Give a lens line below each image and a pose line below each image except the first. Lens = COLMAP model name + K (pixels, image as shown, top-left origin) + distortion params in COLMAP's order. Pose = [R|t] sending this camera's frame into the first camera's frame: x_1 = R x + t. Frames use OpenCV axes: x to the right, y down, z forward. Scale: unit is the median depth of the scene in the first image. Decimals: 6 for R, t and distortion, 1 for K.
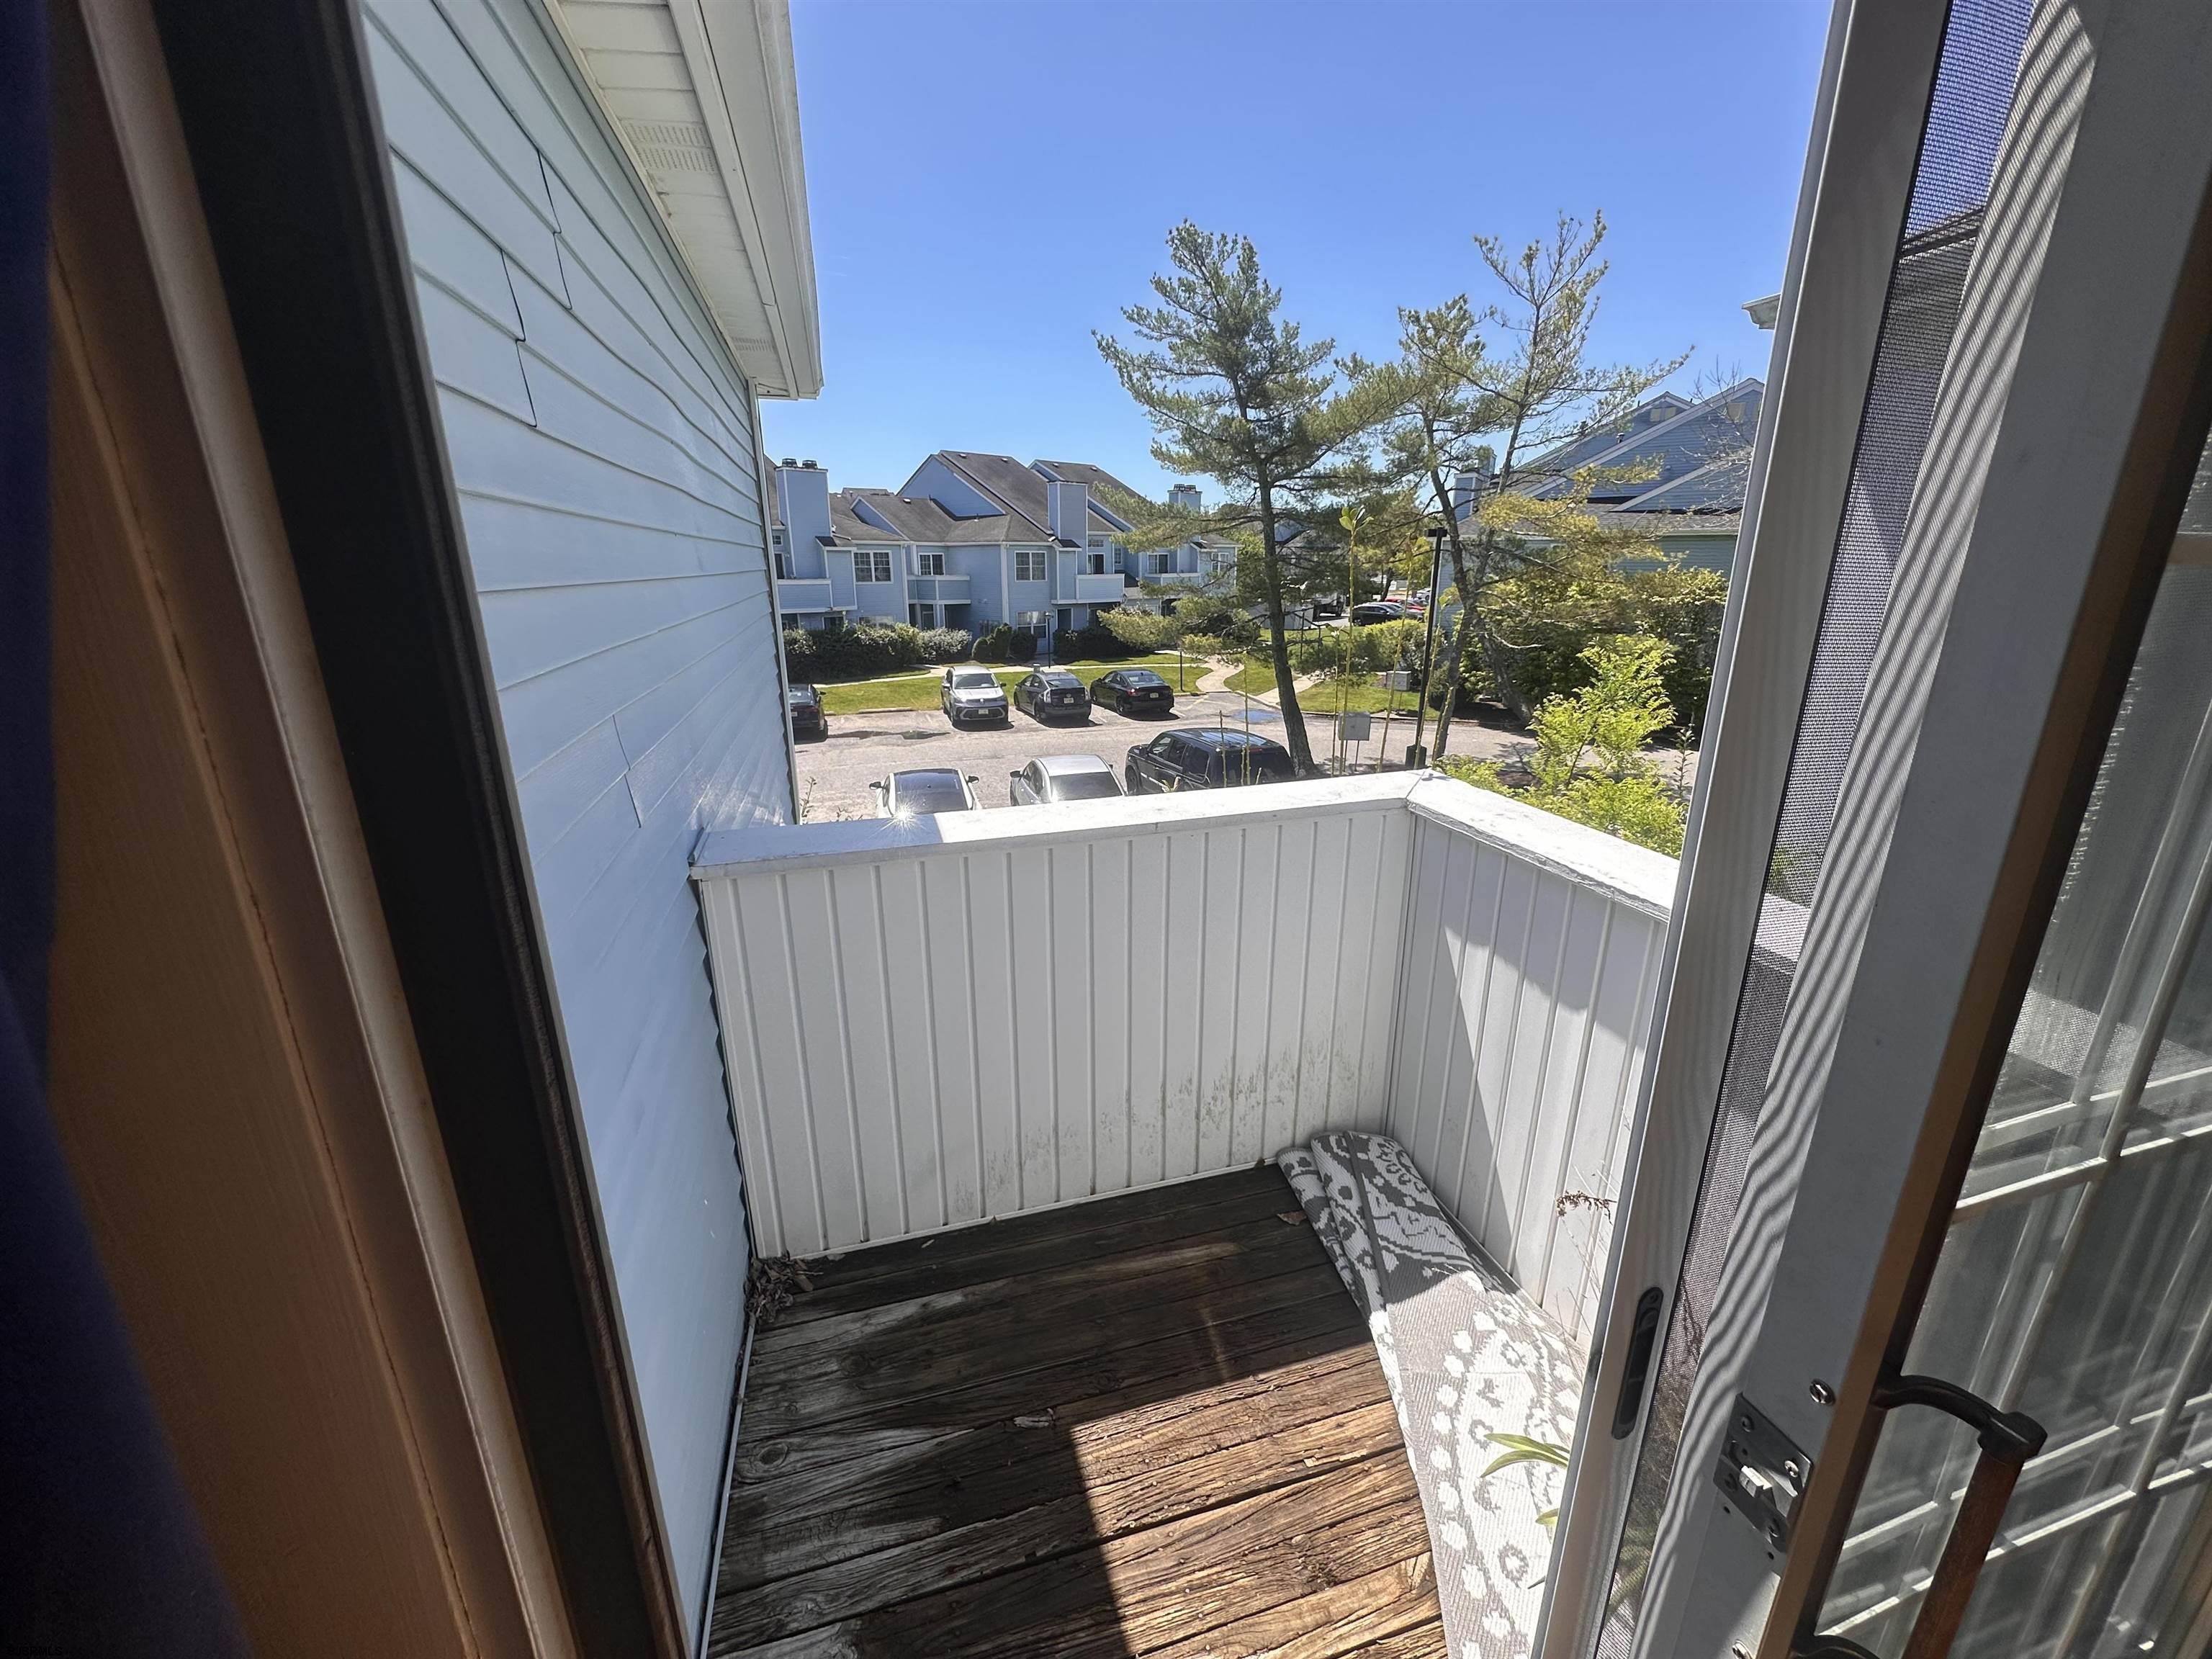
lens RADIAL K [[884.9, 0, 1092.6], [0, 884.9, 826.6], [0, 0, 1]] dist [0.000042, -0.000013]
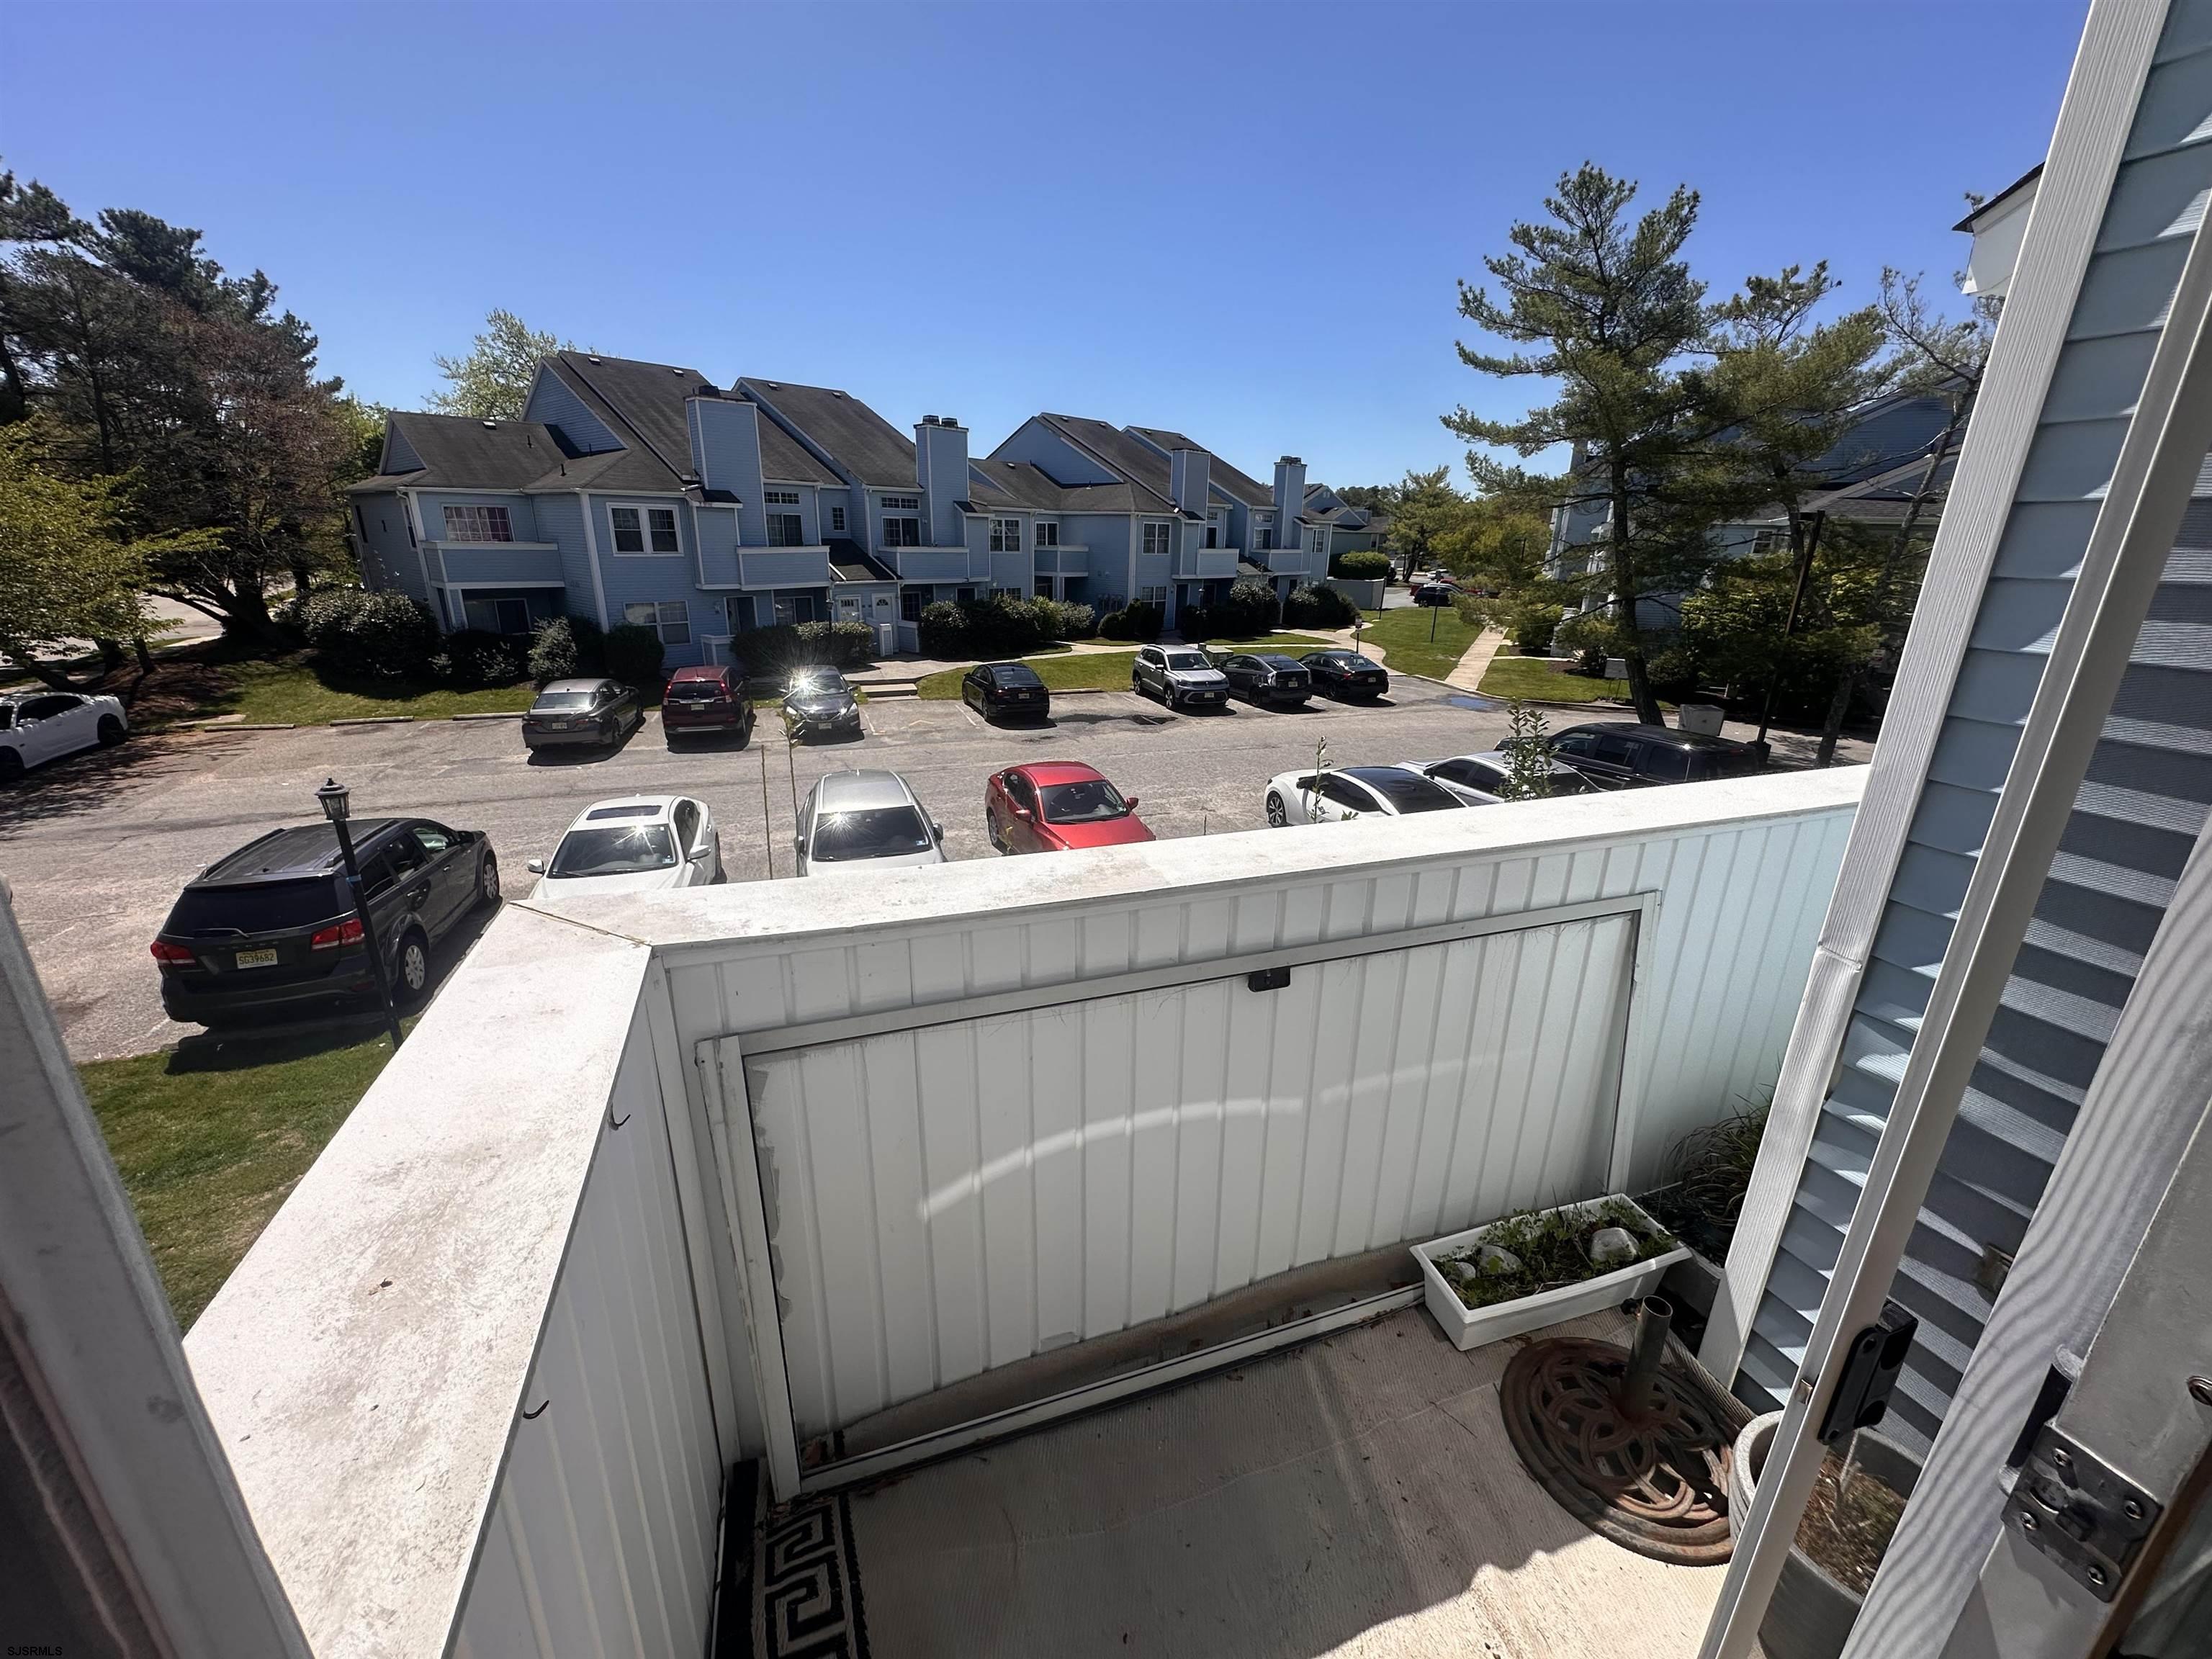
lens RADIAL K [[884.9, 0, 1109.6], [0, 884.9, 828.2], [0, 0, 1]] dist [0.000042, -0.000013]
pose [[0.997661, 0.001793, 0.068326, -0.185893], [-0.003806, 0.999562, 0.029347, -0.009980], [-0.068243, -0.029538, 0.997231, 0.043415]]
